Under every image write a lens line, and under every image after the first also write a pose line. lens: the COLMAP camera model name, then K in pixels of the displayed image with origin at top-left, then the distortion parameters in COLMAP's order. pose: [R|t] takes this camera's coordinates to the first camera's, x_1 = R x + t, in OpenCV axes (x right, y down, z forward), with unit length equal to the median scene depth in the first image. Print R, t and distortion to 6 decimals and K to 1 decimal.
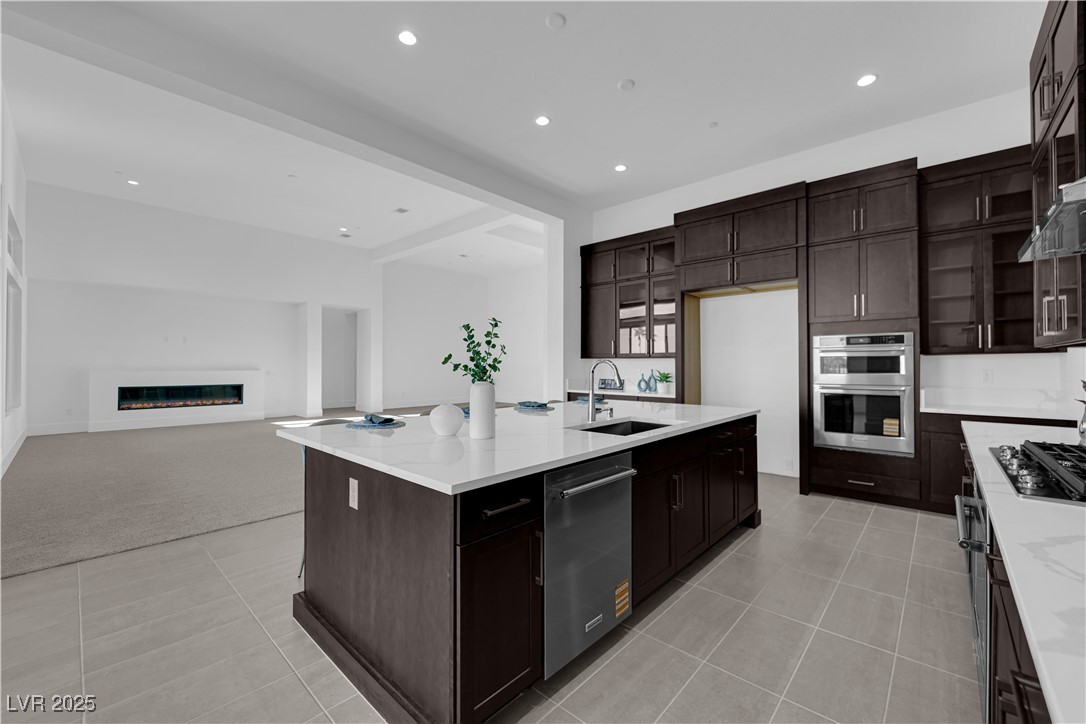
lens RADIAL K [[434.8, 0, 546.1], [0, 434.8, 361.3], [0, 0, 1]] dist [-0.002216, 0.000014]
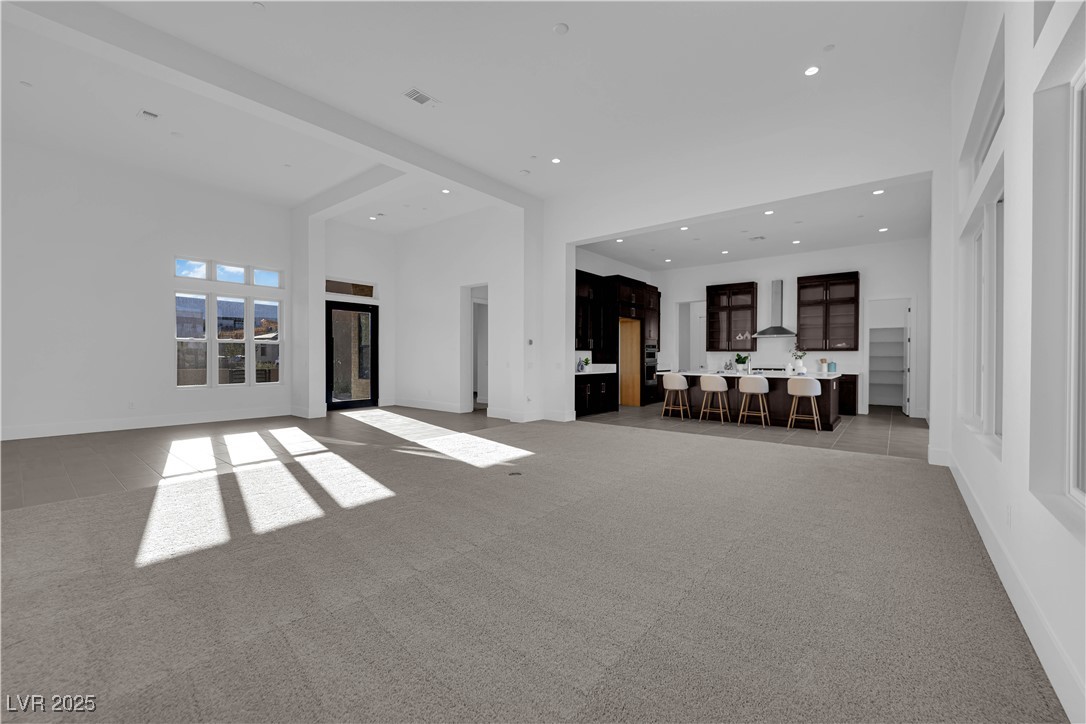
lens RADIAL K [[434.8, 0, 546.1], [0, 434.8, 361.3], [0, 0, 1]] dist [-0.002216, 0.000014]
pose [[-0.057128, -0.010028, 0.998316, -2.021460], [-0.005667, 0.999937, 0.009720, 0.024047], [-0.998351, -0.005102, -0.057181, 1.828246]]
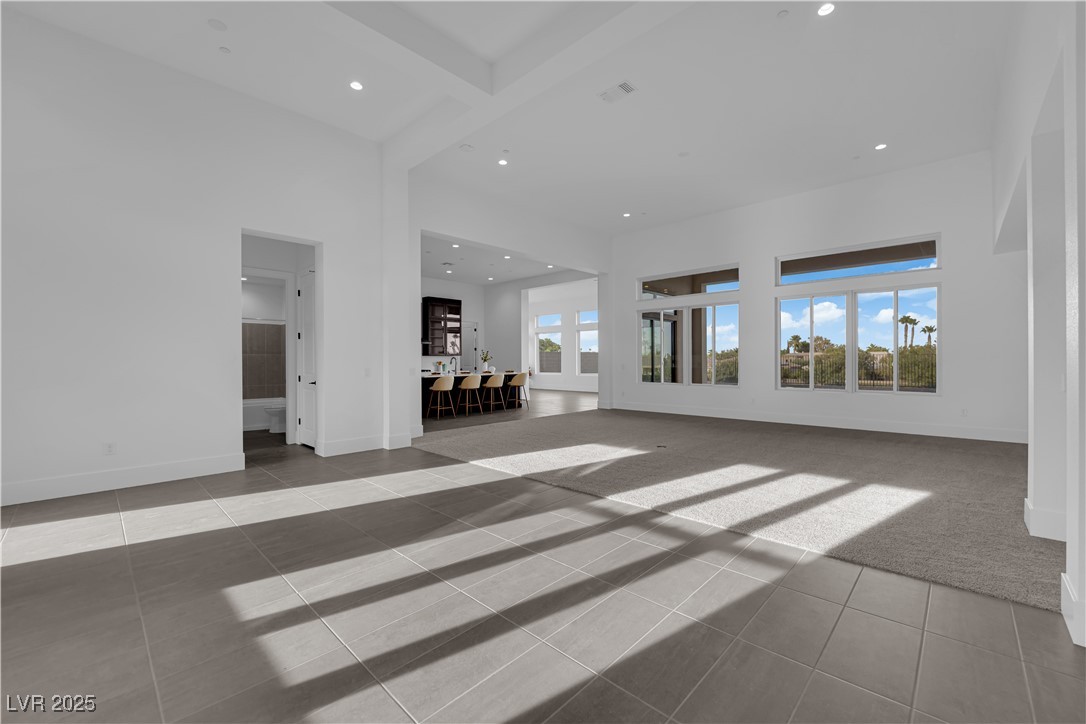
lens RADIAL K [[440.2, 0, 546.7], [0, 440.2, 362.3], [0, 0, 1]] dist [-0.006631, 0.000389]
pose [[-0.999684, 0.011848, 0.022164, -0.518685], [0.011808, 0.999928, -0.001958, 0.043887], [-0.022185, -0.001696, -0.999752, 3.336711]]
